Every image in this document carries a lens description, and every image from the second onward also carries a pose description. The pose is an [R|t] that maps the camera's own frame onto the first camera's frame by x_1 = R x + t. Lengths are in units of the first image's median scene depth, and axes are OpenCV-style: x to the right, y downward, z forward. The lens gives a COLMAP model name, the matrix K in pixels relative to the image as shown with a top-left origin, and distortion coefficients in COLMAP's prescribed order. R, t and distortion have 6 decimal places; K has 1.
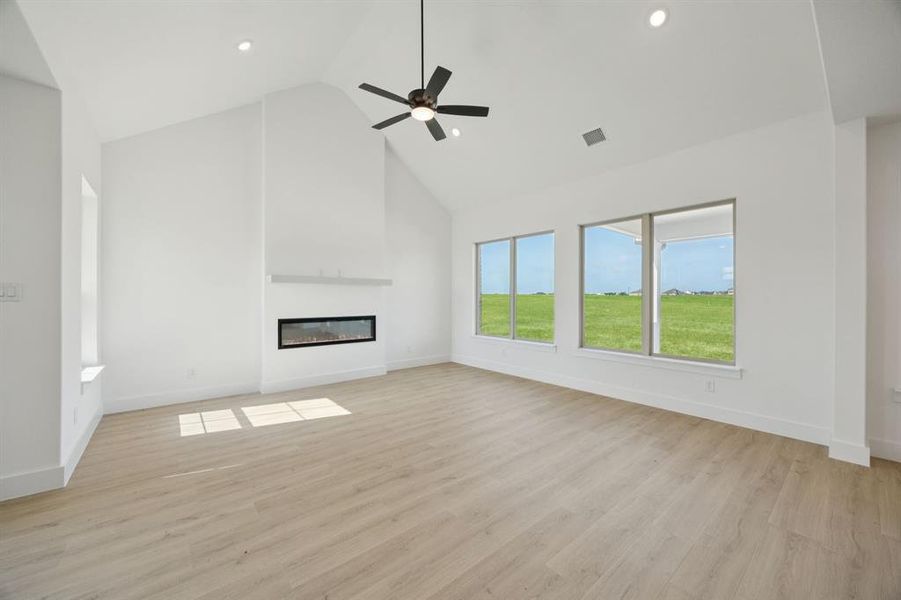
lens RADIAL K [[342.9, 0, 448.0], [0, 342.9, 300.5], [0, 0, 1]] dist [-0.001835, -0.000193]
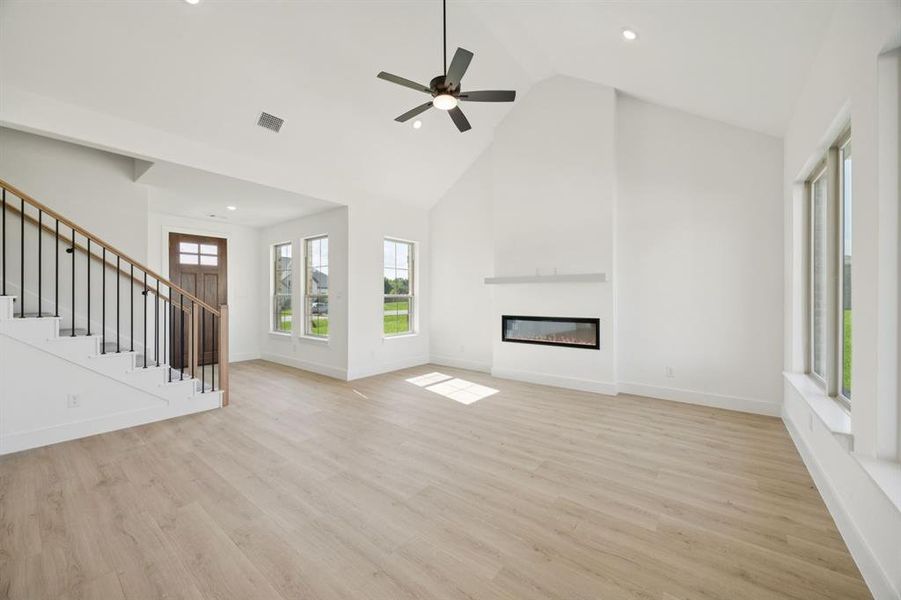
lens RADIAL K [[342.9, 0, 448.0], [0, 342.9, 300.5], [0, 0, 1]] dist [-0.001835, -0.000193]
pose [[0.206573, 0.006792, -0.978408, 0.644346], [-0.002797, 0.999976, 0.006351, -0.003014], [0.978427, 0.001425, 0.206587, 0.612018]]
